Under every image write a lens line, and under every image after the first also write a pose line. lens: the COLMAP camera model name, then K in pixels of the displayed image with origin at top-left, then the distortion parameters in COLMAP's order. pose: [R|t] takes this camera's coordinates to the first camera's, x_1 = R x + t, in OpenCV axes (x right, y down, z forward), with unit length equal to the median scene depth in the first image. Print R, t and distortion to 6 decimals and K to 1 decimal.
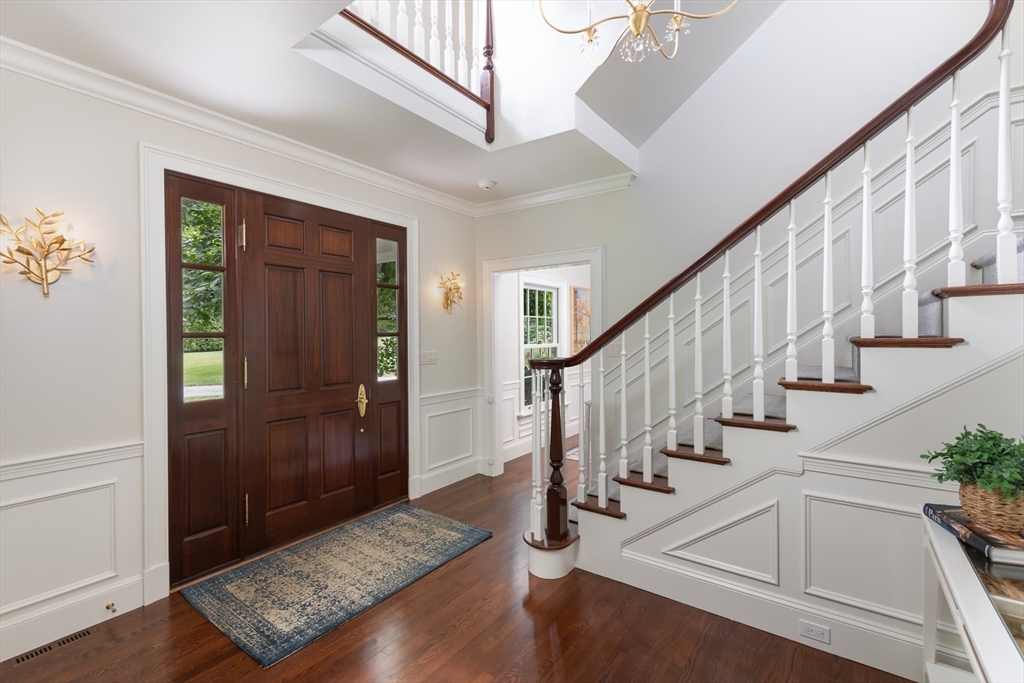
lens RADIAL K [[442.6, 0, 516.8], [0, 442.6, 336.9], [0, 0, 1]] dist [0.002425, 0.000064]
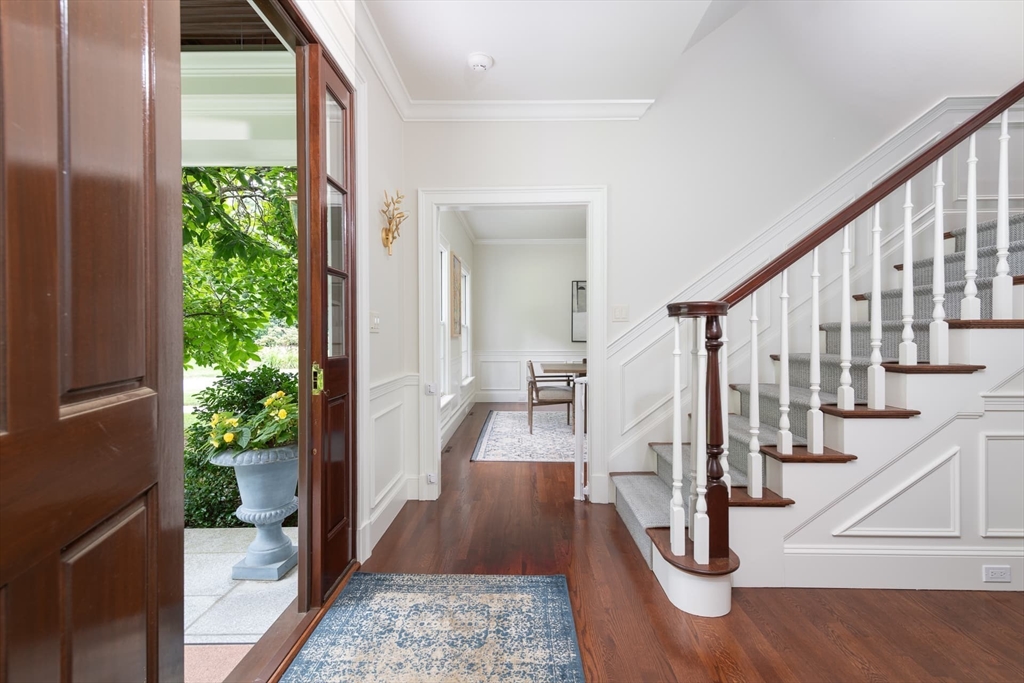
lens RADIAL K [[454.2, 0, 512.1], [0, 454.2, 341.6], [0, 0, 1]] dist [0.002868, 0.000129]
pose [[0.825824, -0.002753, 0.563922, -0.553584], [0.000657, 0.999992, 0.003921, 0.100766], [-0.563928, -0.002868, 0.825819, 0.540017]]
